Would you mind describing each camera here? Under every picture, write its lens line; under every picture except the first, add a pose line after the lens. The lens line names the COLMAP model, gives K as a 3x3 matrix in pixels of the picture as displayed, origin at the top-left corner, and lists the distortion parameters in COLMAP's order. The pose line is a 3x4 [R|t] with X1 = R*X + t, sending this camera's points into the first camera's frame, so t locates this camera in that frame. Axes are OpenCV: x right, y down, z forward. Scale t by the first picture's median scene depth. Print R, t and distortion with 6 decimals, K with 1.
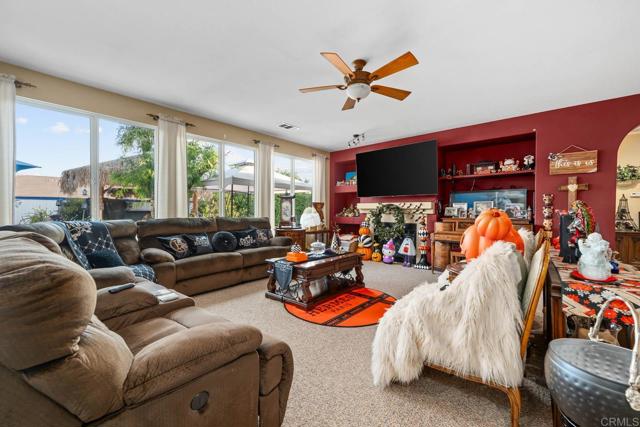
lens RADIAL K [[254.5, 0, 320.0], [0, 254.5, 213.5], [0, 0, 1]] dist [0.000551, -0.000018]
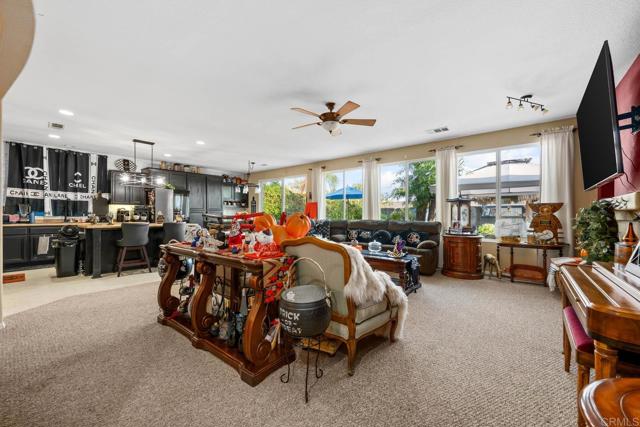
lens RADIAL K [[254.5, 0, 320.0], [0, 254.5, 213.5], [0, 0, 1]] dist [0.000551, -0.000018]
pose [[0.038305, -0.012285, -0.999191, 0.822261], [-0.013411, 0.999828, -0.012807, 0.000296], [0.999176, 0.013890, 0.038134, 0.492971]]
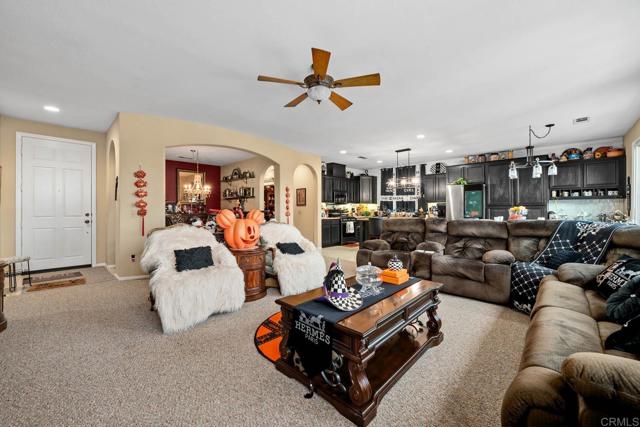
lens RADIAL K [[254.5, 0, 320.0], [0, 254.5, 213.5], [0, 0, 1]] dist [0.000551, -0.000018]
pose [[-0.999234, -0.007222, 0.038463, 0.061021], [-0.006330, 0.999709, 0.023278, -0.015089], [-0.038620, 0.023016, -0.998989, 1.111363]]
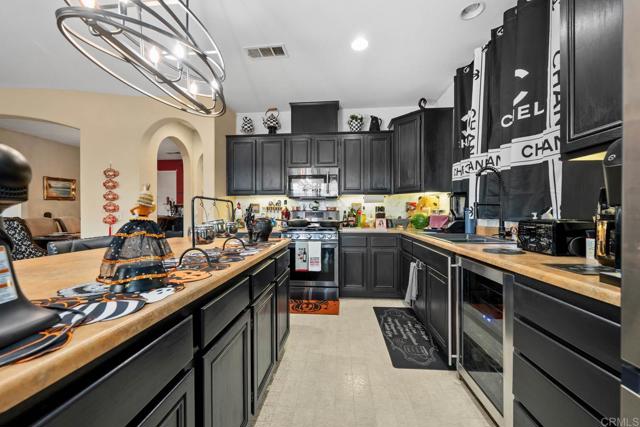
lens RADIAL K [[254.5, 0, 320.0], [0, 254.5, 213.5], [0, 0, 1]] dist [0.000551, -0.000018]
pose [[-0.596656, -0.006118, 0.802474, -0.602623], [0.006475, 0.999902, 0.012437, -0.003137], [-0.802471, 0.012616, -0.596558, -0.206675]]
